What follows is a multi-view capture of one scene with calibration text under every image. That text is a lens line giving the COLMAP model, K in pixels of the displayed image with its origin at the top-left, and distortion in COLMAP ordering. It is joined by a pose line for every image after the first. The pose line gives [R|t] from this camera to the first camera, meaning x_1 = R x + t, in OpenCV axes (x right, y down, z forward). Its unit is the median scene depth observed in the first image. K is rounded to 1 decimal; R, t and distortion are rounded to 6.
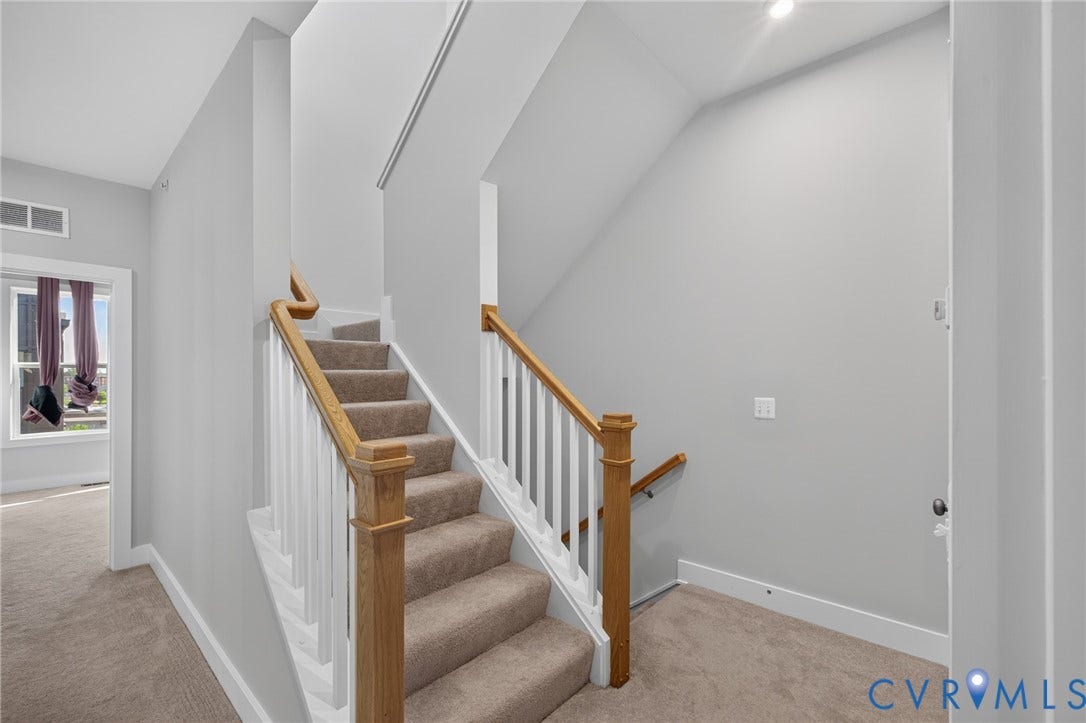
lens RADIAL K [[445.4, 0, 531.5], [0, 445.4, 376.5], [0, 0, 1]] dist [0.009038, -0.000363]
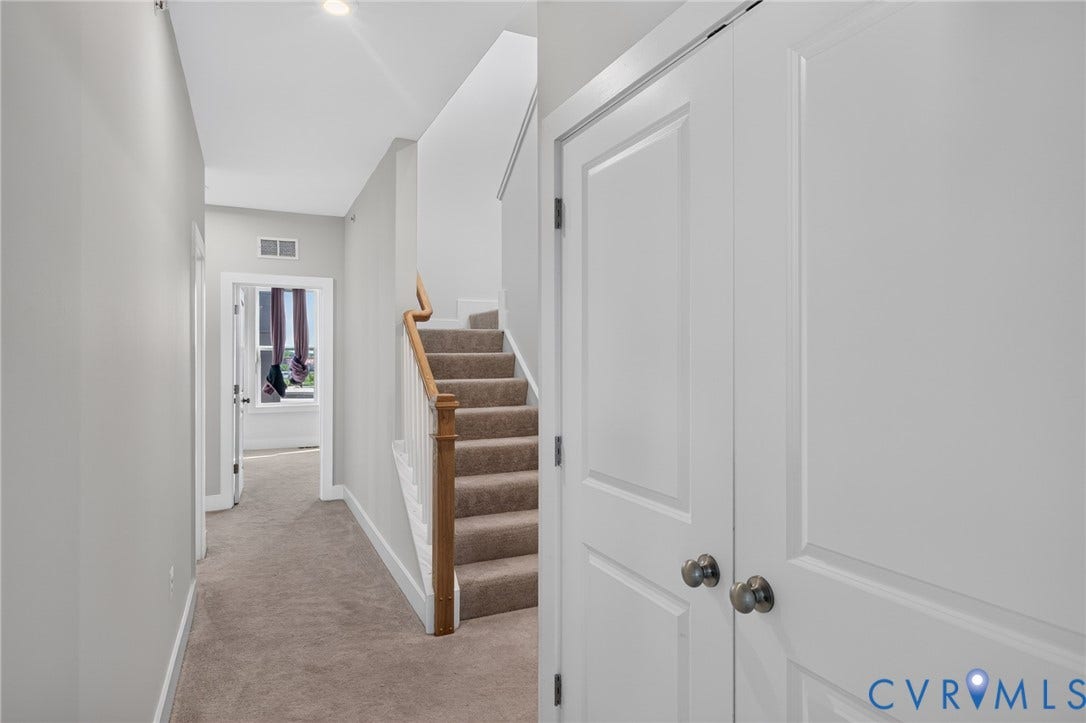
lens RADIAL K [[596.5, 0, 543.2], [0, 596.5, 359.1], [0, 0, 1]] dist [-0.000371, 0.000062]
pose [[0.928893, 0.002647, -0.370340, 0.390080], [-0.001588, 0.999994, 0.003166, -0.003468], [0.370346, -0.002353, 0.928891, -0.466429]]
